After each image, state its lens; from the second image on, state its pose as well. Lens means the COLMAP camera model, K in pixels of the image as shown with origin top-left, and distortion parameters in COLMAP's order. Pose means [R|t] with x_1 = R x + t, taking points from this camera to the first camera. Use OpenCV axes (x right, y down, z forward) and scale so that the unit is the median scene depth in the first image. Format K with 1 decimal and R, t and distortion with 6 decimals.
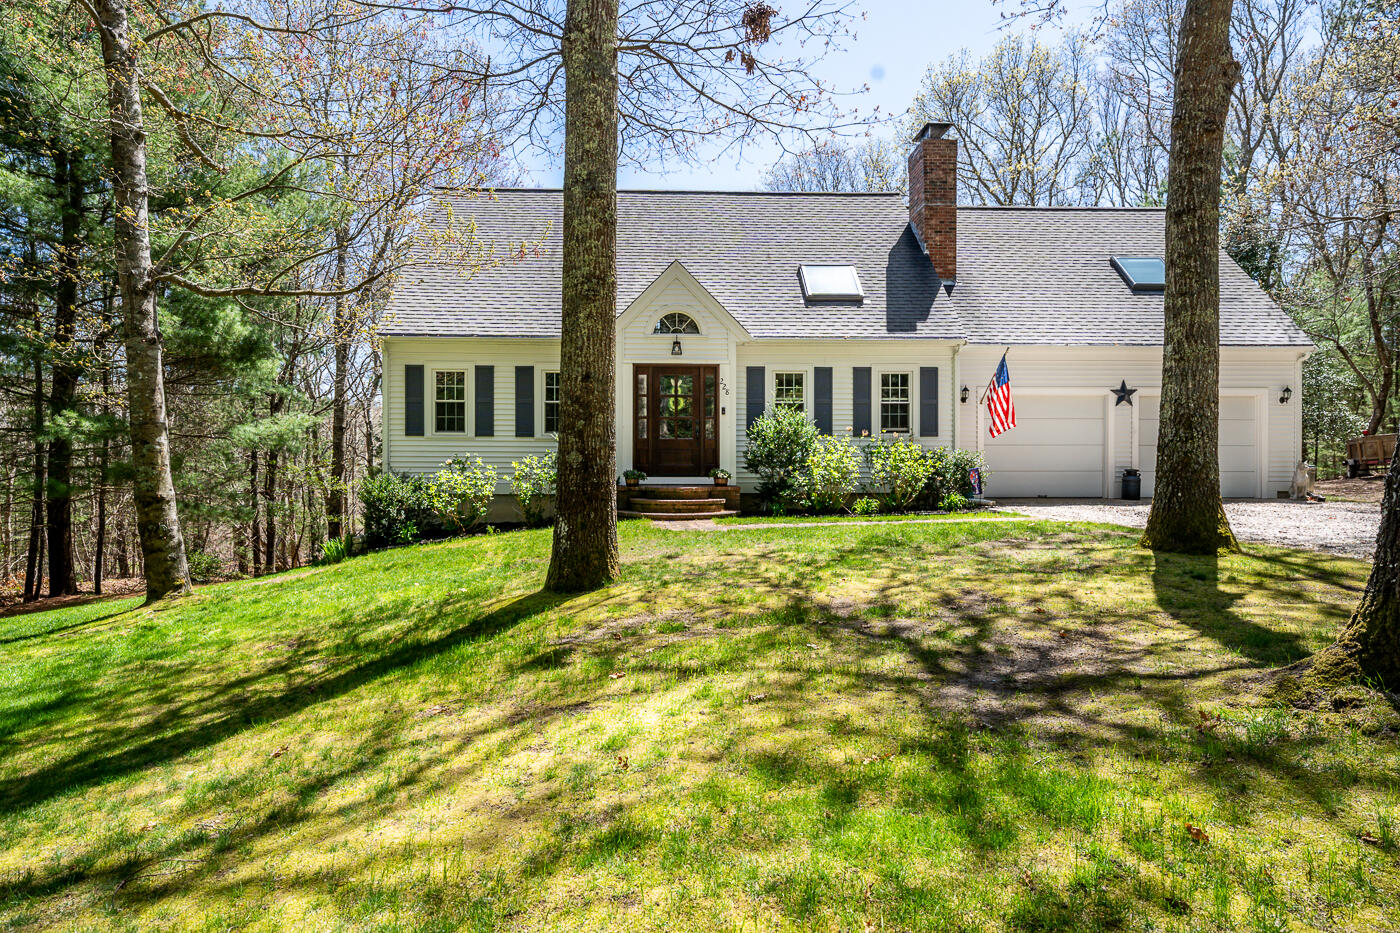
lens RADIAL K [[812.0, 0, 700.0], [0, 812.0, 466.5], [0, 0, 1]] dist [-0.005486, -0.000378]
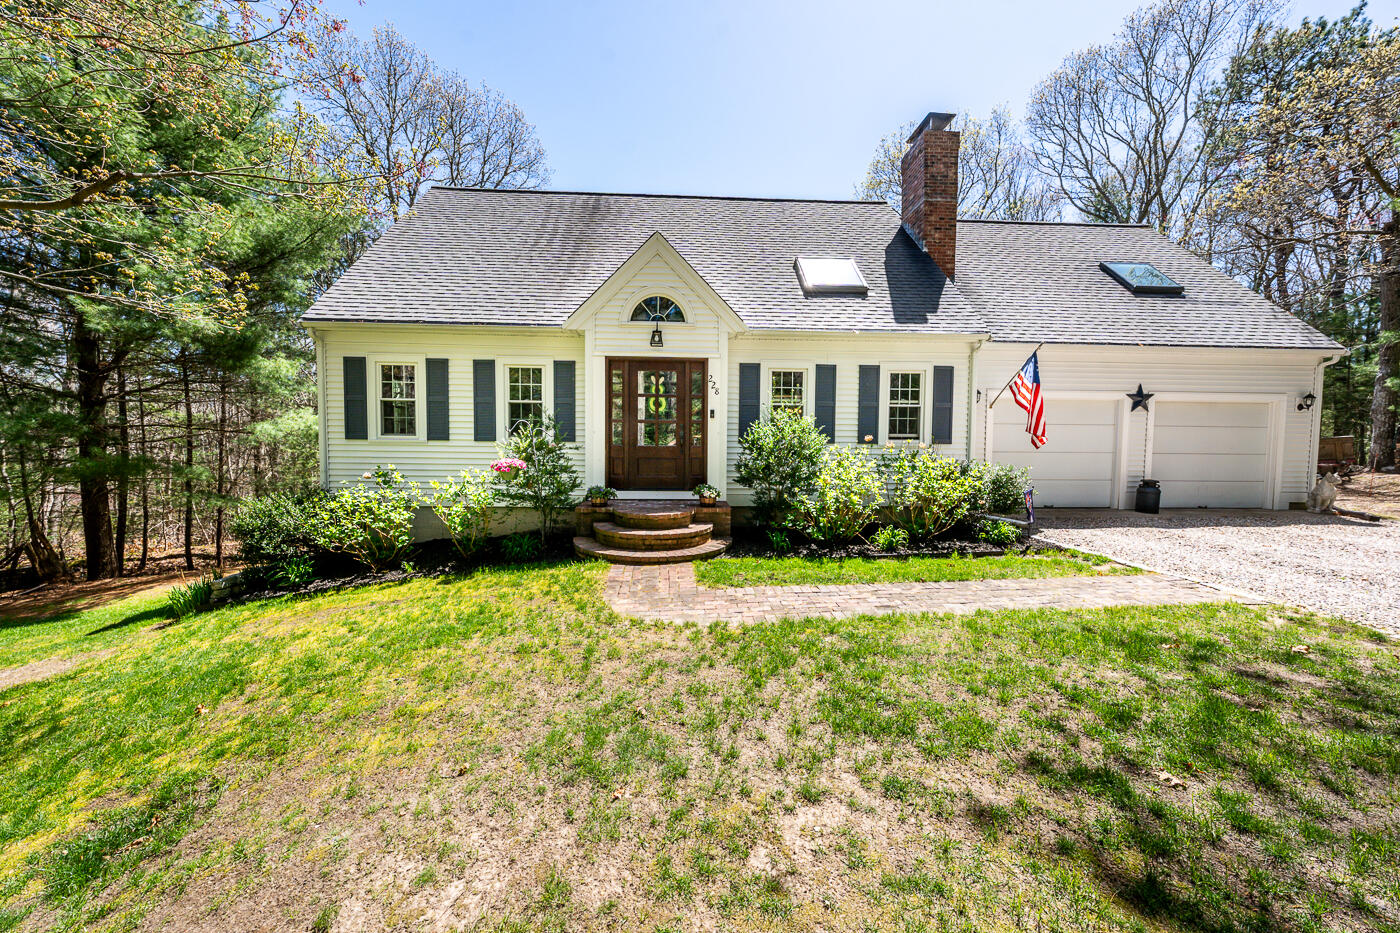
lens RADIAL K [[474.6, 0, 700.0], [0, 474.6, 466.5], [0, 0, 1]] dist [0.000767, -0.004971]
pose [[0.999925, 0.009682, -0.007467, 0.019589], [-0.009282, 0.998608, 0.051924, -0.037597], [0.007959, -0.051851, 0.998623, 0.481024]]
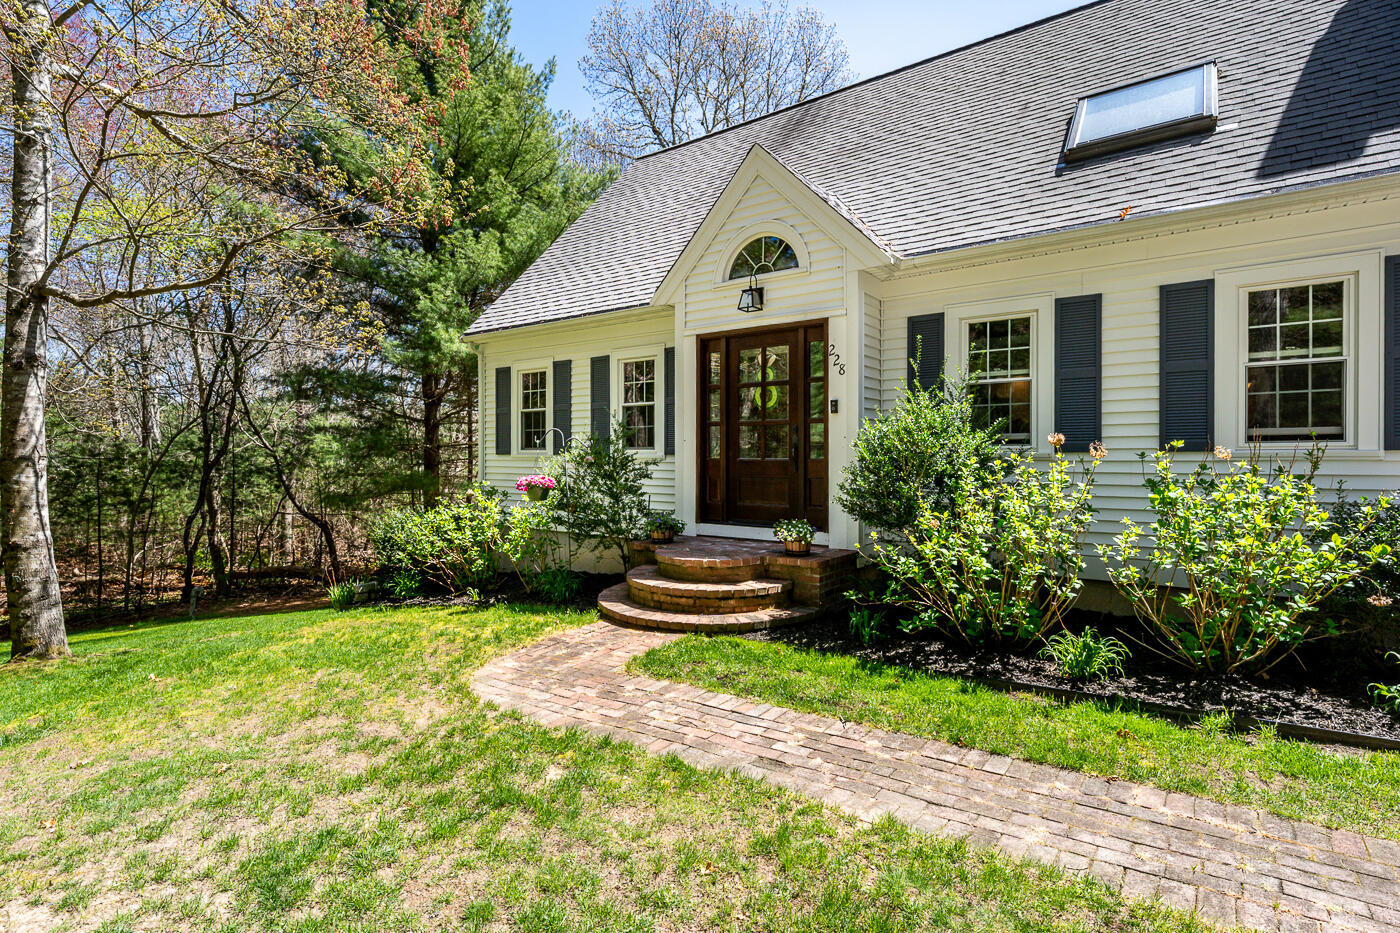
lens RADIAL K [[691.4, 0, 700.0], [0, 691.4, 466.5], [0, 0, 1]] dist [-0.000441, 0.000170]
pose [[0.765421, 0.009307, -0.643463, 0.240485], [0.002318, 0.999849, 0.017219, -0.036212], [0.643526, -0.014672, 0.765284, 0.578580]]
